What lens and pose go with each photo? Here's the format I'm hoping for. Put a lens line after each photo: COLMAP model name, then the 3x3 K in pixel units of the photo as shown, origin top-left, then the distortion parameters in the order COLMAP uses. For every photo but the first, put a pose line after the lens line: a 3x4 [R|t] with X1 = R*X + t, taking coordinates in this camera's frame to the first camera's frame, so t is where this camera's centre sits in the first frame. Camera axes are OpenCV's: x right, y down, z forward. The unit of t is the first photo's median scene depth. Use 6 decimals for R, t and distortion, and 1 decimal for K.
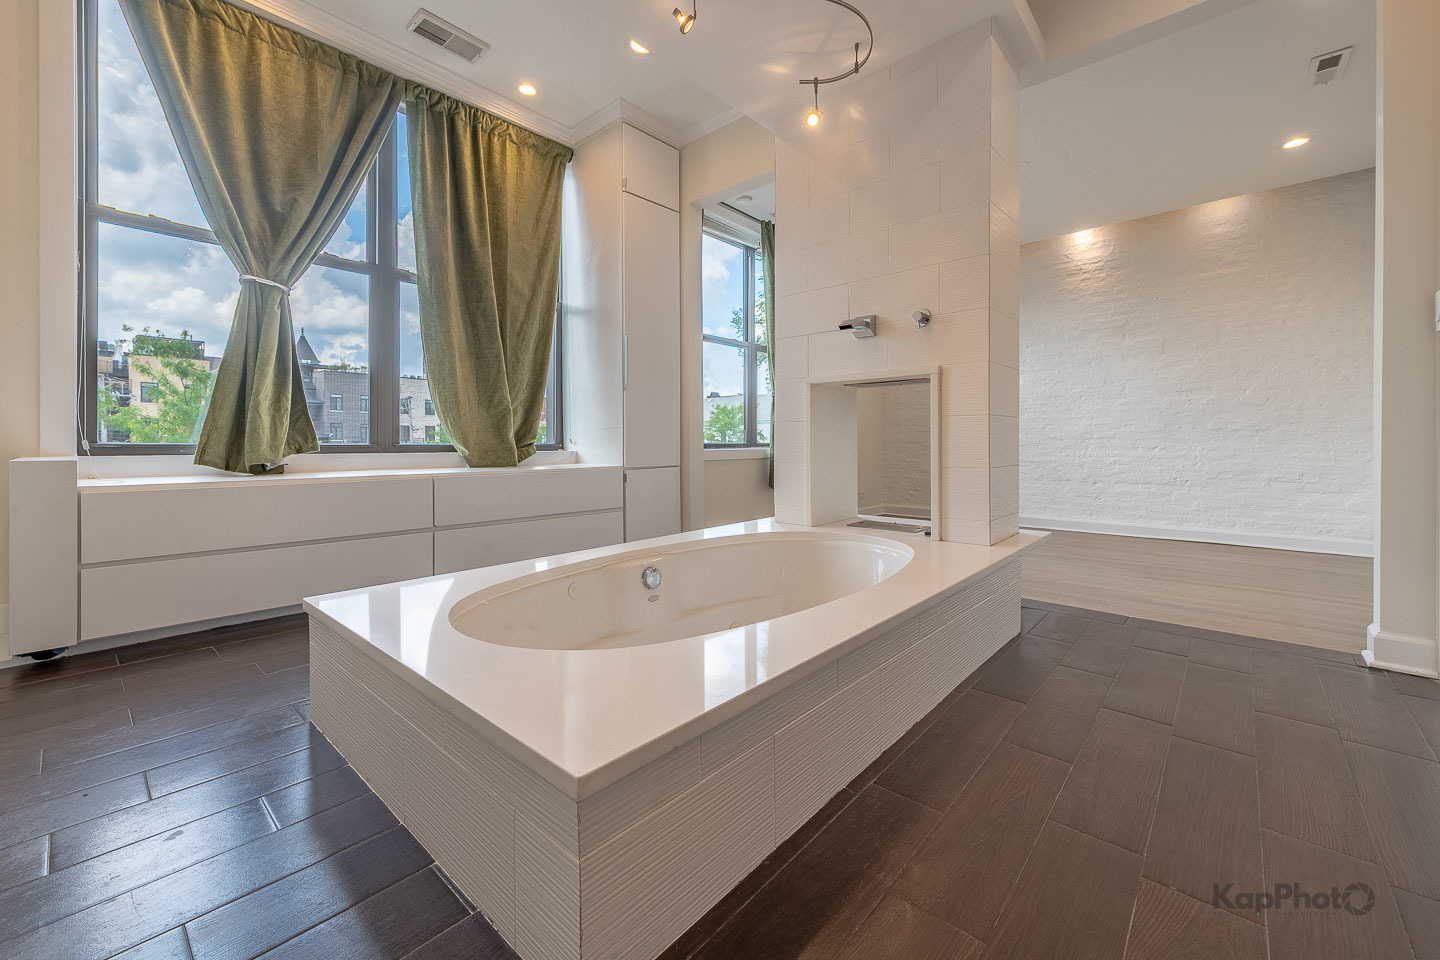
lens RADIAL K [[581.4, 0, 737.7], [0, 581.4, 444.2], [0, 0, 1]] dist [0.014664, -0.004231]
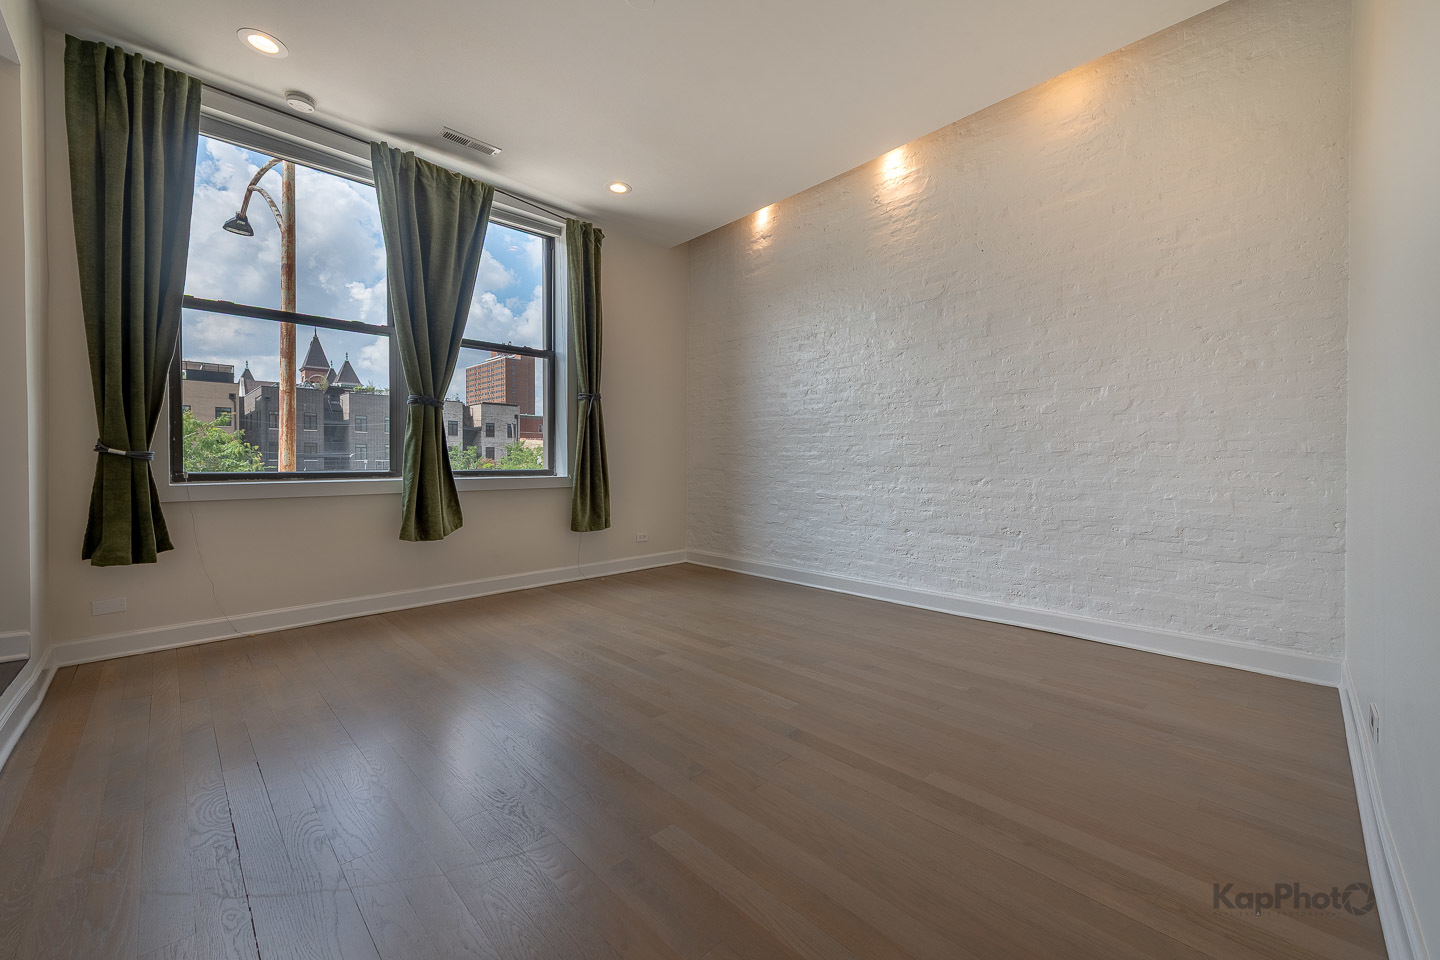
lens RADIAL K [[581.4, 0, 719.8], [0, 581.4, 470.2], [0, 0, 1]] dist [0.014664, -0.004231]
pose [[0.996721, 0.003454, -0.080844, 0.479283], [-0.002671, 0.999948, 0.009795, -0.011104], [0.080873, -0.009547, 0.996679, 0.327071]]
